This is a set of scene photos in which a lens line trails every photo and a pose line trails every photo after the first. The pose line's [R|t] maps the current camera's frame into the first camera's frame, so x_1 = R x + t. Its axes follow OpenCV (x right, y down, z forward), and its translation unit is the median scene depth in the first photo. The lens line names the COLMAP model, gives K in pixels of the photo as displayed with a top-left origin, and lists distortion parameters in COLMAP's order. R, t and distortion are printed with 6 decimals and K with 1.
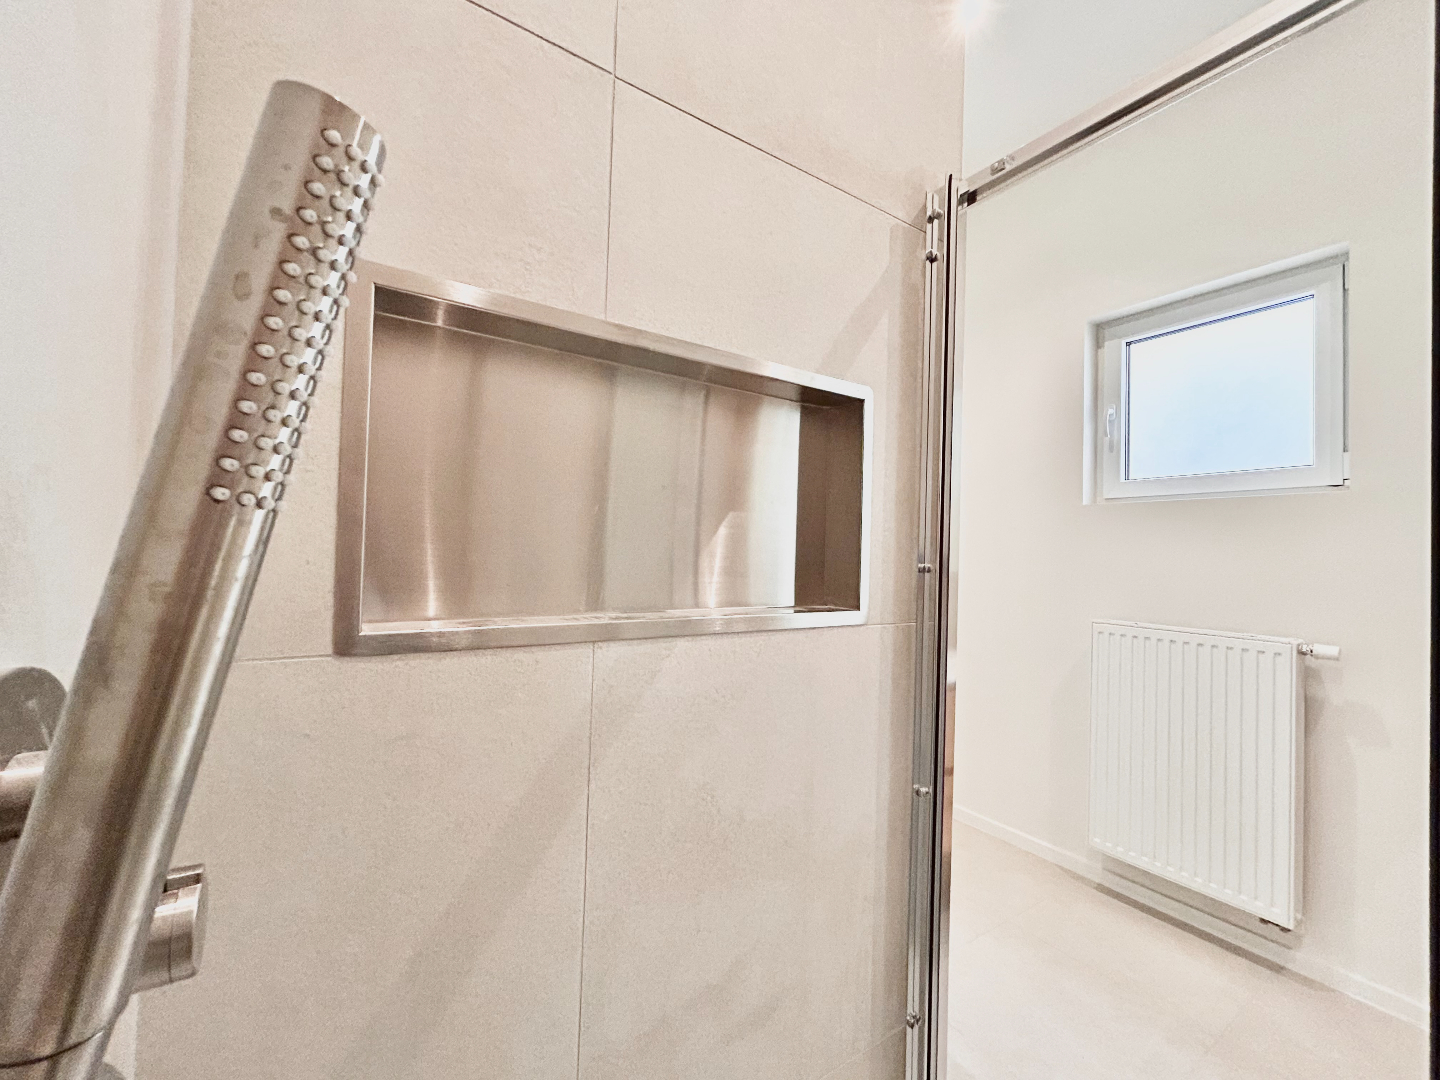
lens RADIAL K [[583.7, 0, 719.6], [0, 583.7, 544.4], [0, 0, 1]] dist [0.001596, -0.000531]
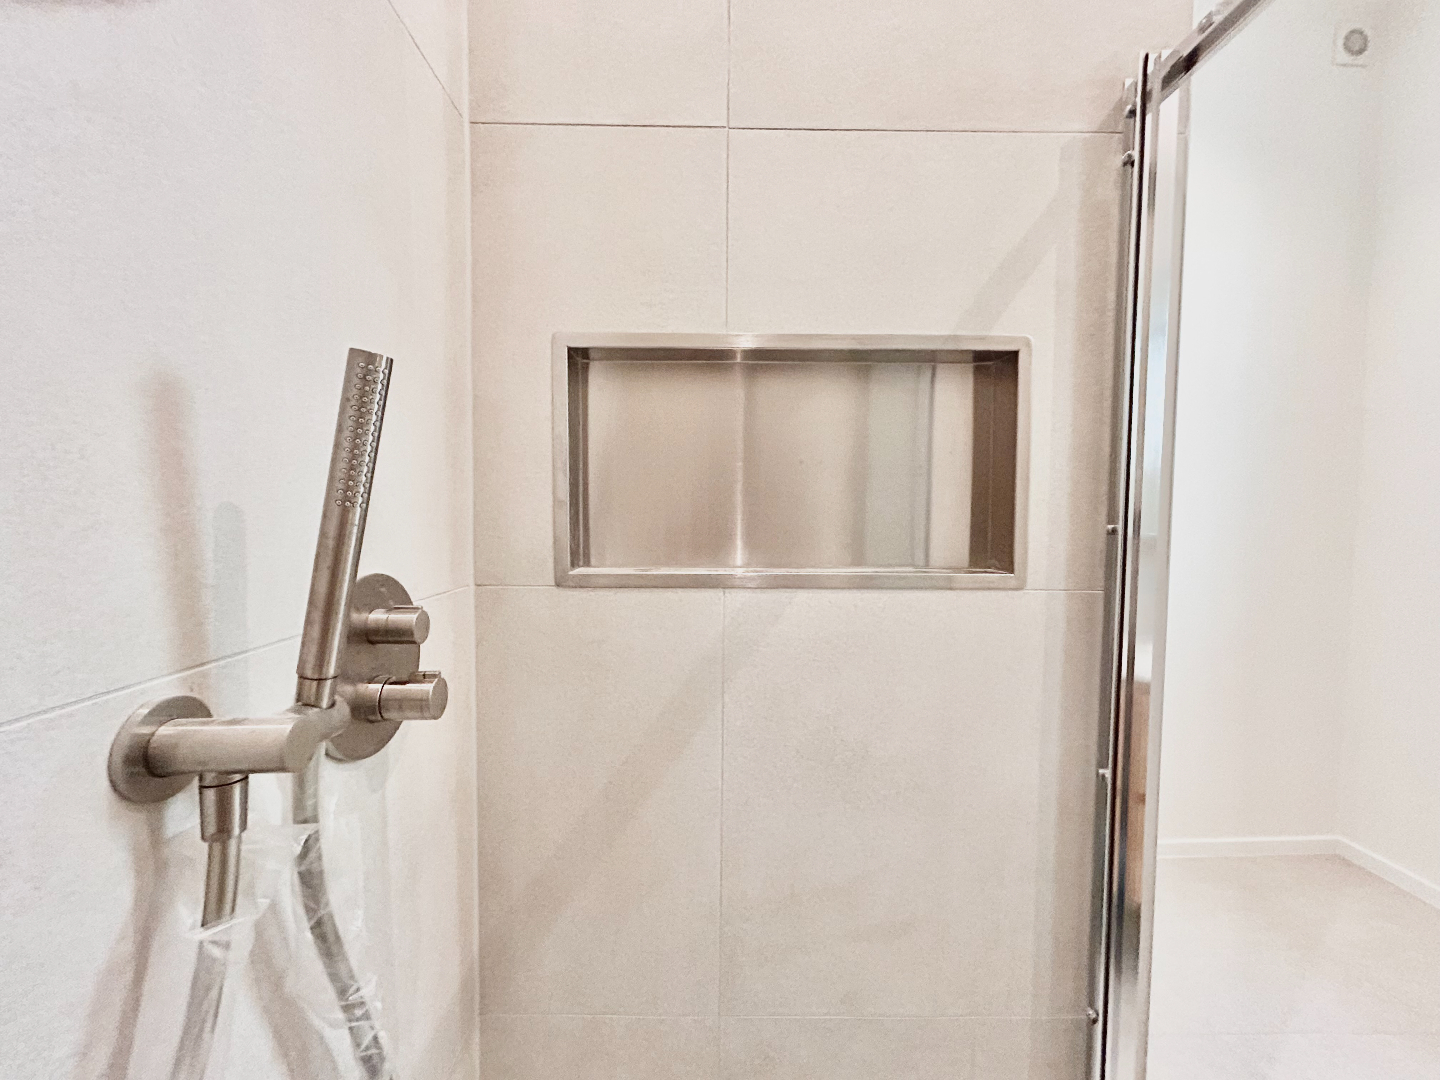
lens RADIAL K [[583.7, 0, 723.5], [0, 583.7, 535.3], [0, 0, 1]] dist [0.001596, -0.000531]
pose [[0.843600, 0.008425, -0.536907, 0.339397], [0.025543, 0.998115, 0.055796, -0.015793], [0.536365, -0.060784, 0.841794, -0.058234]]
